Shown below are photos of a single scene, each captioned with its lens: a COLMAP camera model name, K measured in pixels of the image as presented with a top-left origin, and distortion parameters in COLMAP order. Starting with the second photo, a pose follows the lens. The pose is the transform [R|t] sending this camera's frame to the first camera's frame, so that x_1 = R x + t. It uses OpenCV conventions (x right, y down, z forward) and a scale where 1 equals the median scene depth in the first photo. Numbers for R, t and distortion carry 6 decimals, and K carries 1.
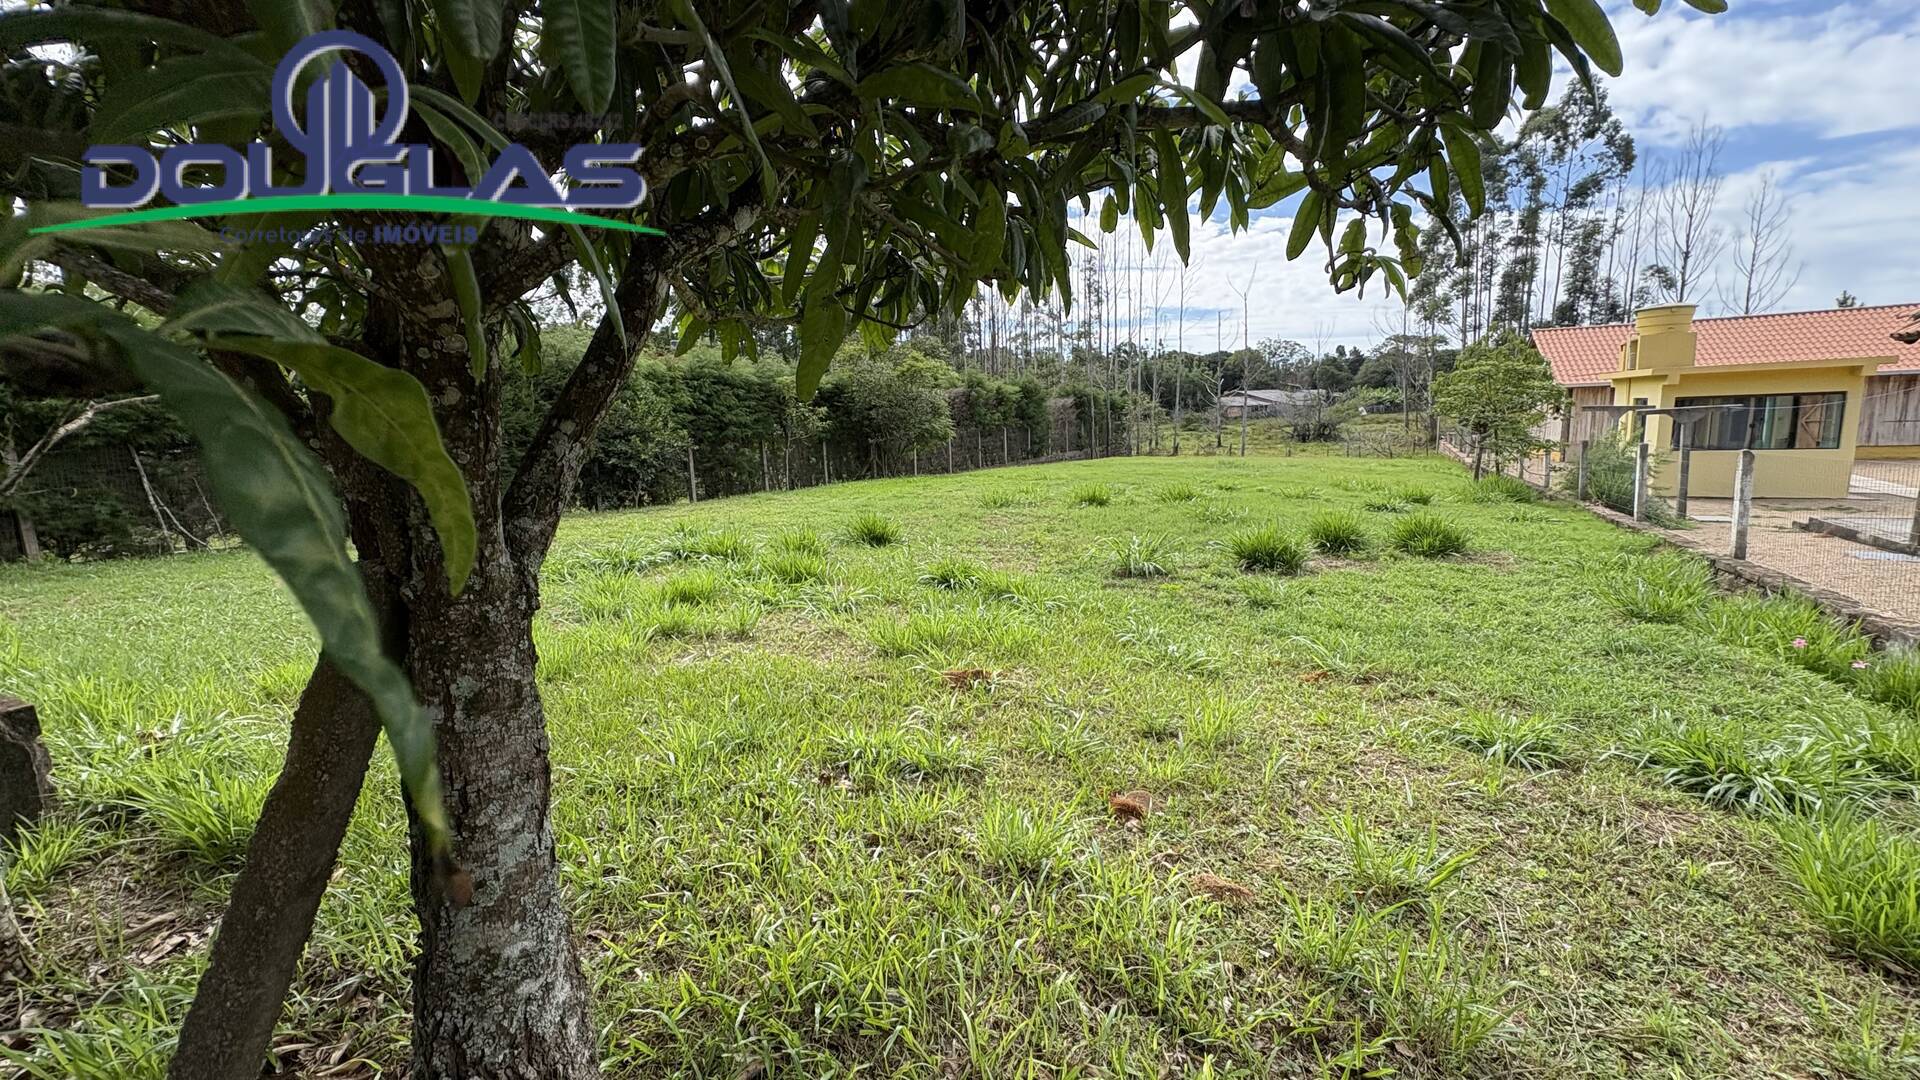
lens RADIAL K [[765.4, 0, 959.8], [0, 765.4, 539.7], [0, 0, 1]] dist [-0.001170, 0.000563]
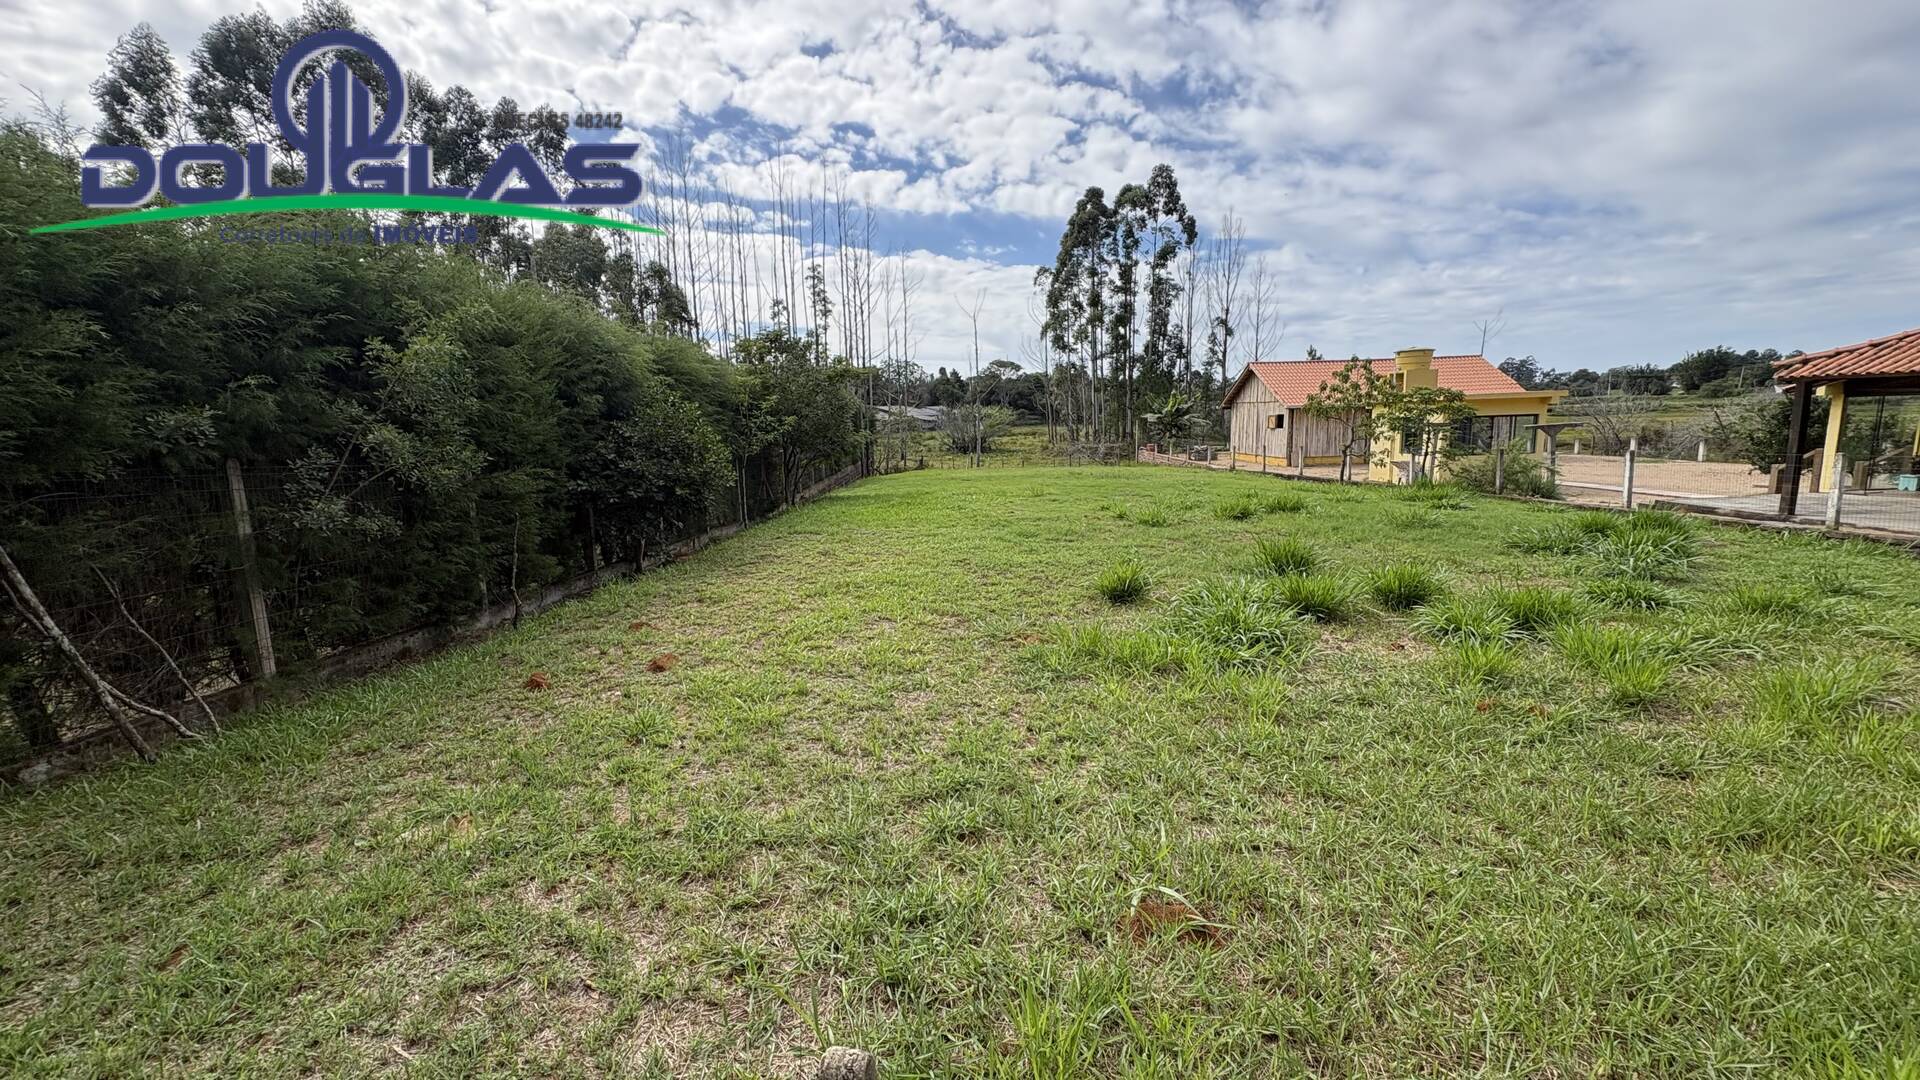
lens RADIAL K [[765.4, 0, 962.3], [0, 765.4, 525.2], [0, 0, 1]] dist [-0.001170, 0.000563]
pose [[0.863380, -0.063312, 0.500565, -0.638440], [0.082350, 0.996475, -0.016004, -0.050866], [-0.497788, 0.055039, 0.865551, 0.356863]]
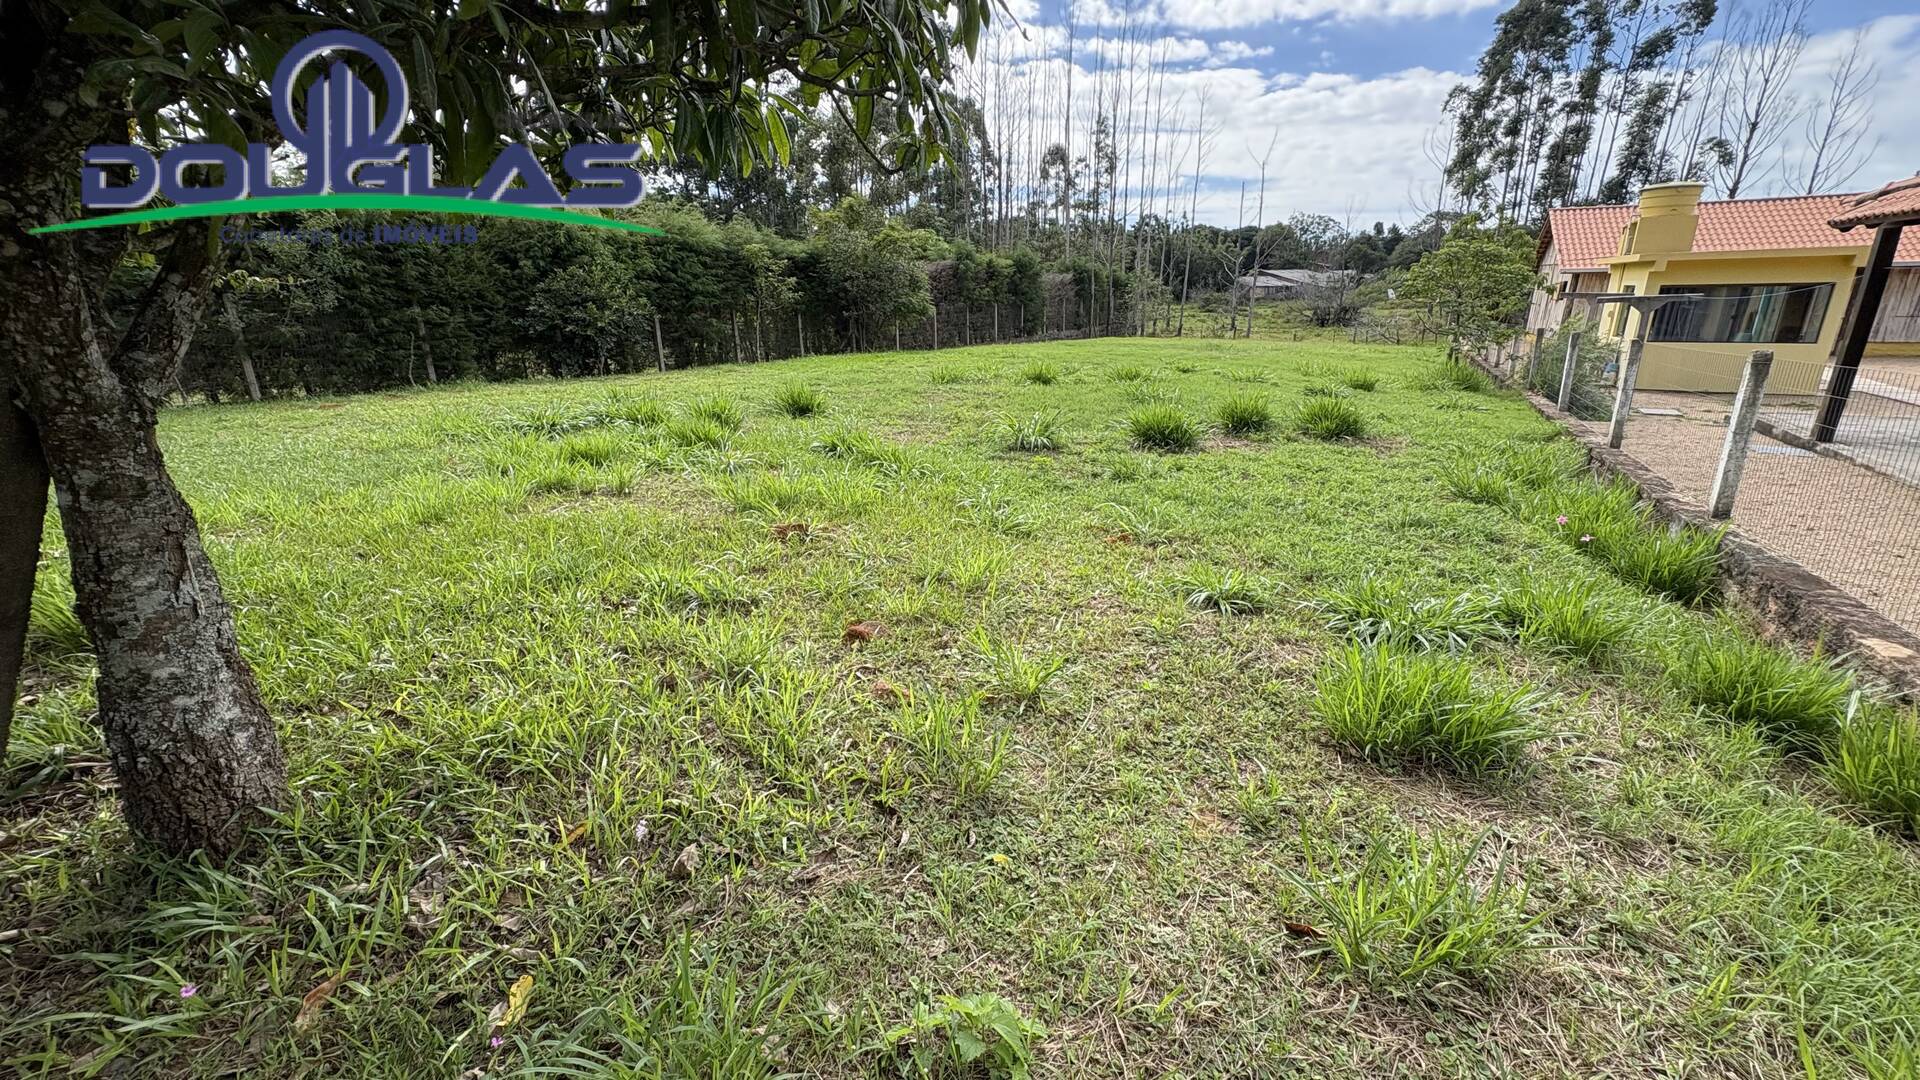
lens RADIAL K [[765.4, 0, 961.1], [0, 765.4, 539.7], [0, 0, 1]] dist [-0.001170, 0.000563]
pose [[0.999508, 0.026732, -0.016405, 0.095023], [-0.023898, 0.987837, 0.153649, 0.006032], [0.020313, -0.153181, 0.987989, -0.031929]]
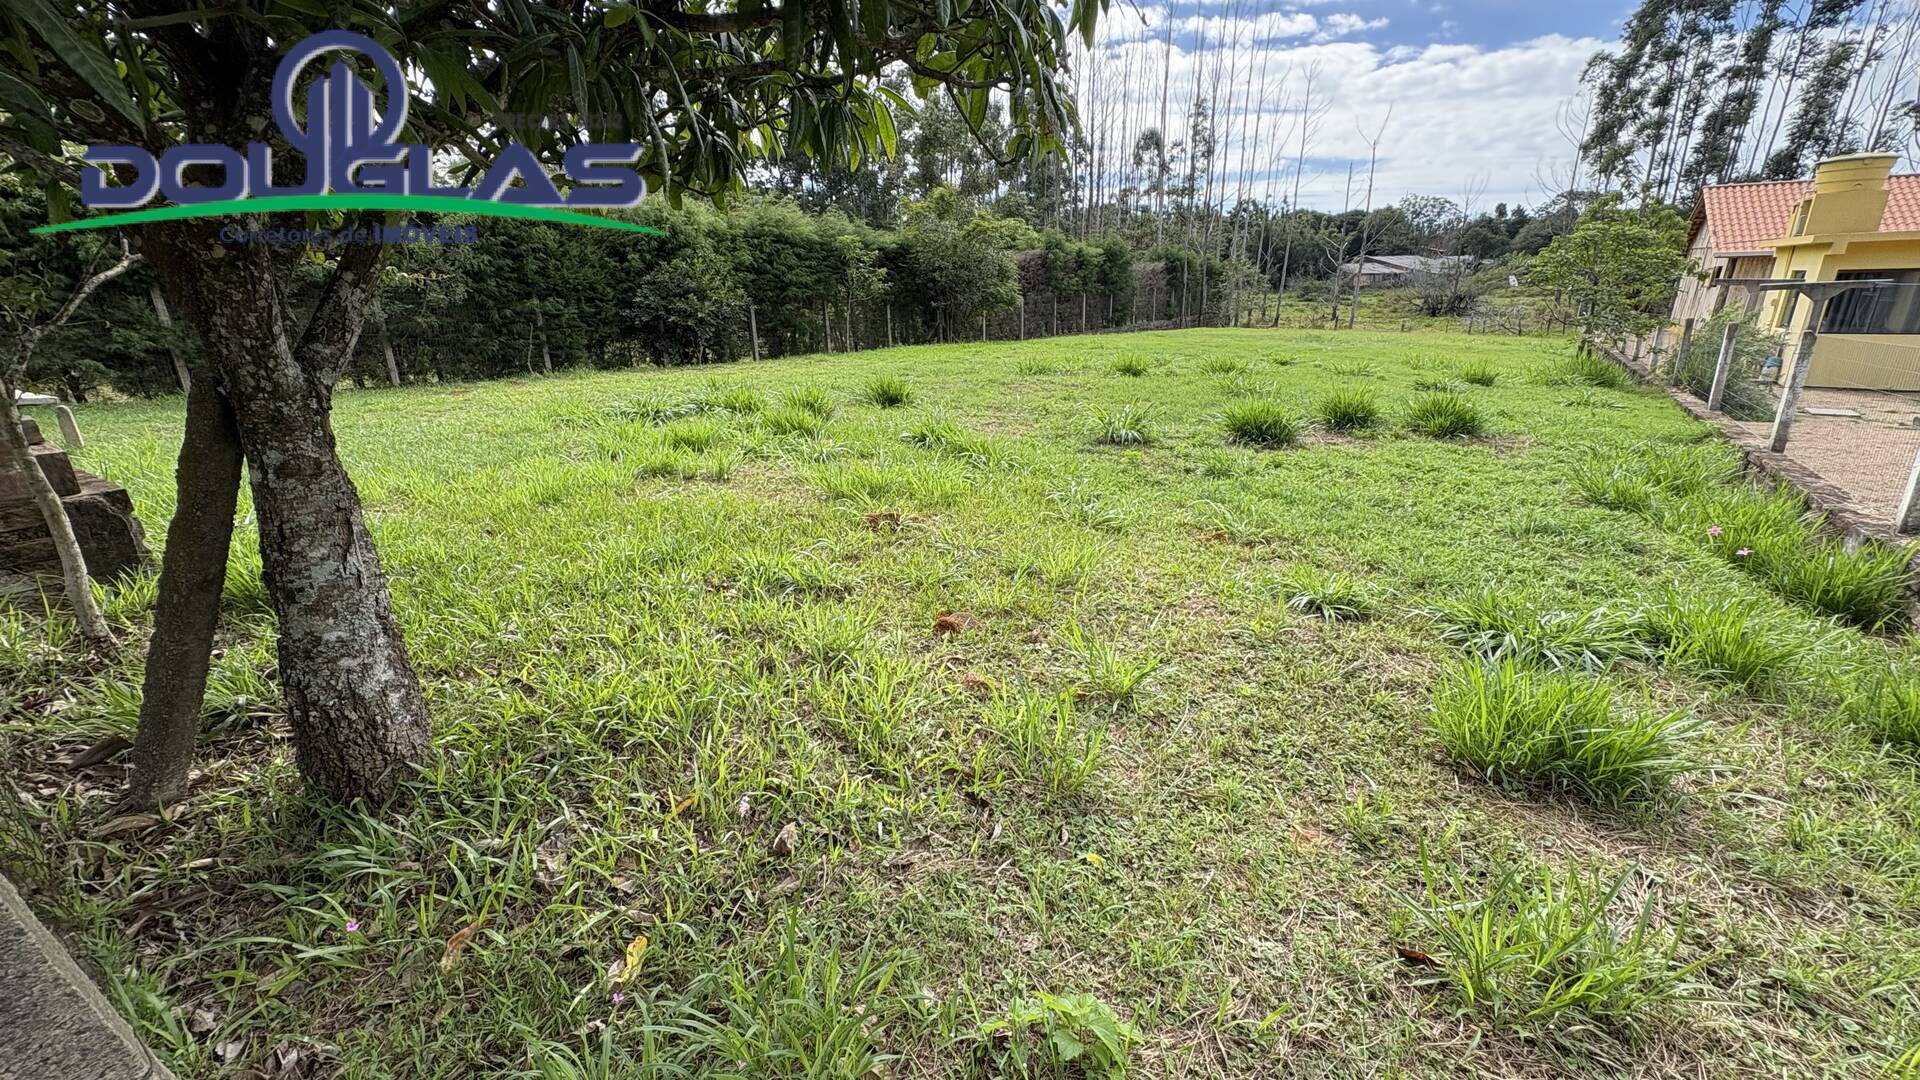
lens RADIAL K [[765.4, 0, 959.9], [0, 765.4, 540.3], [0, 0, 1]] dist [-0.001170, 0.000563]
pose [[0.991215, 0.056616, -0.119528, 0.089819], [-0.035806, 0.984868, 0.169565, 0.005364], [0.127319, -0.163796, 0.978244, -0.031839]]
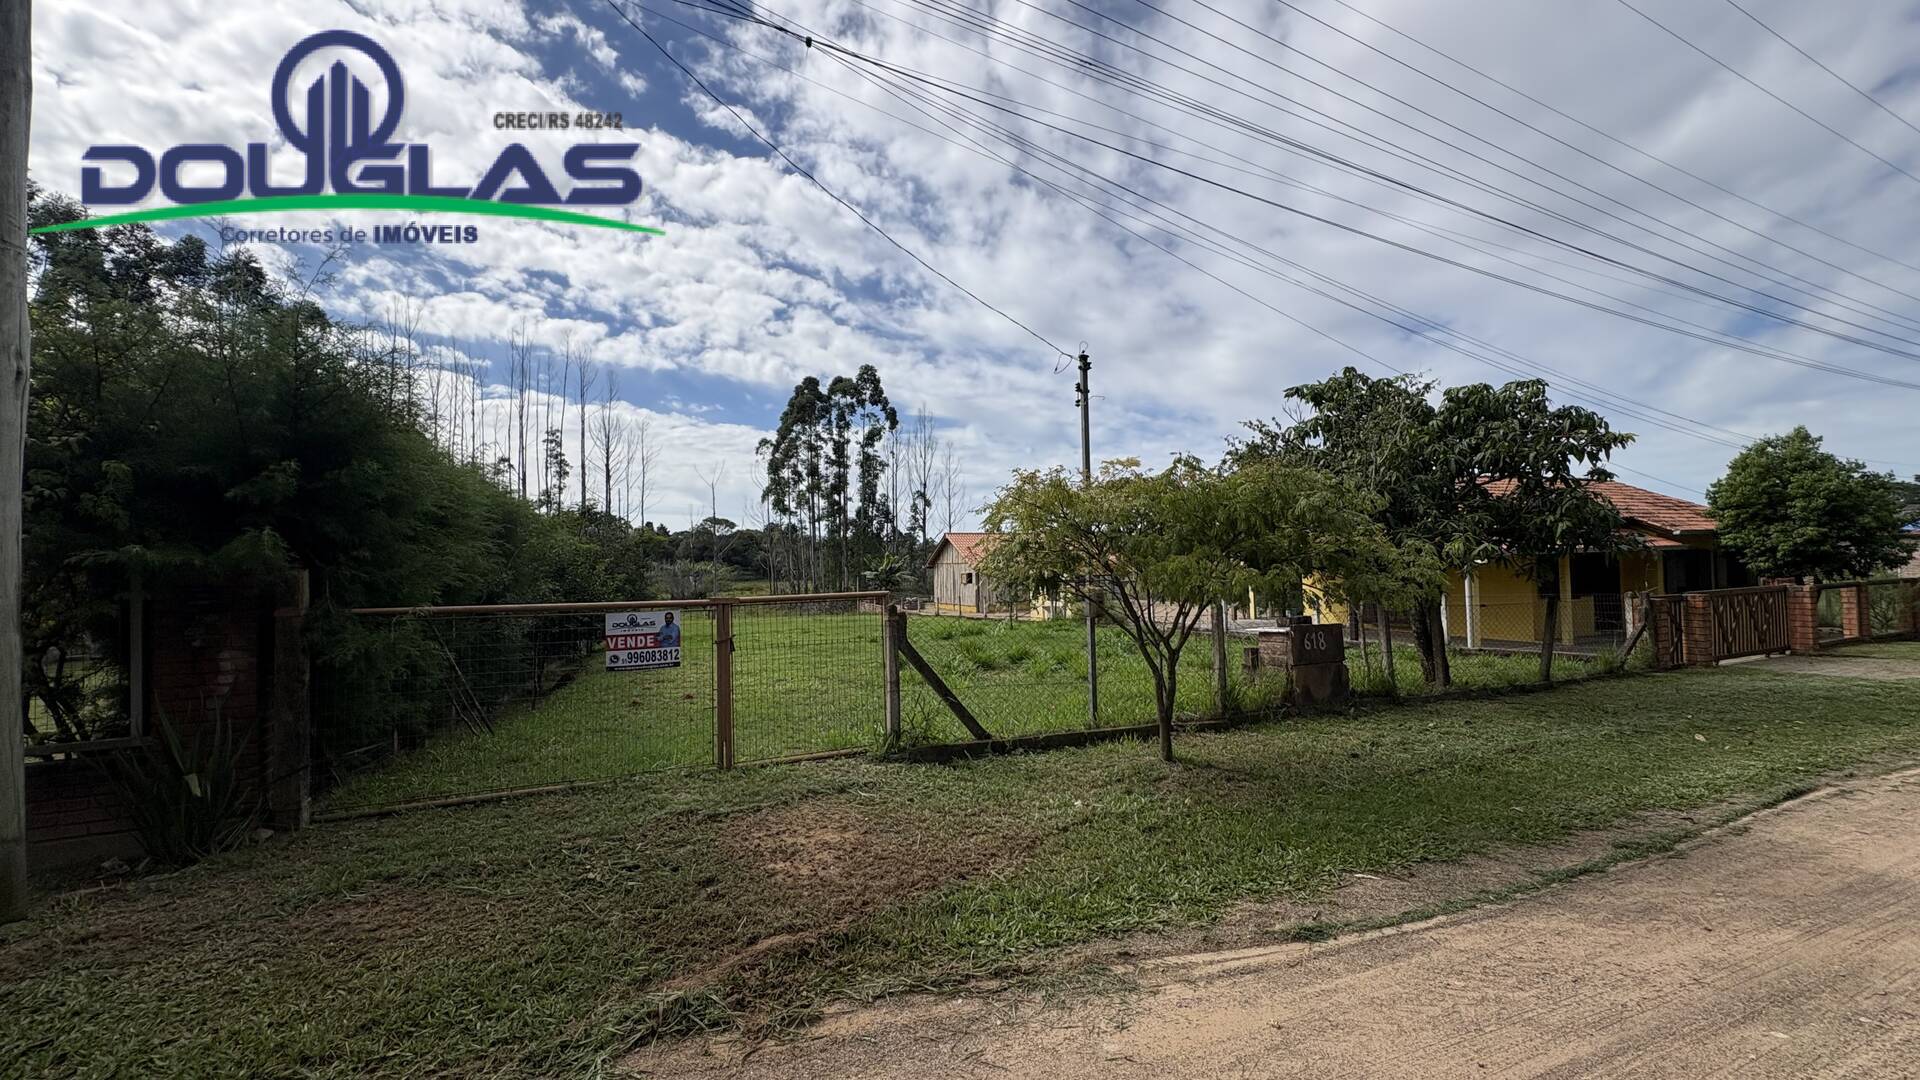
lens RADIAL K [[765.4, 0, 963.5], [0, 765.4, 542.7], [0, 0, 1]] dist [-0.001170, 0.000563]
pose [[0.614793, 0.041653, 0.787588, -1.067589], [0.129309, 0.979768, -0.152755, 0.003147], [-0.778016, 0.195755, 0.596968, 0.021375]]
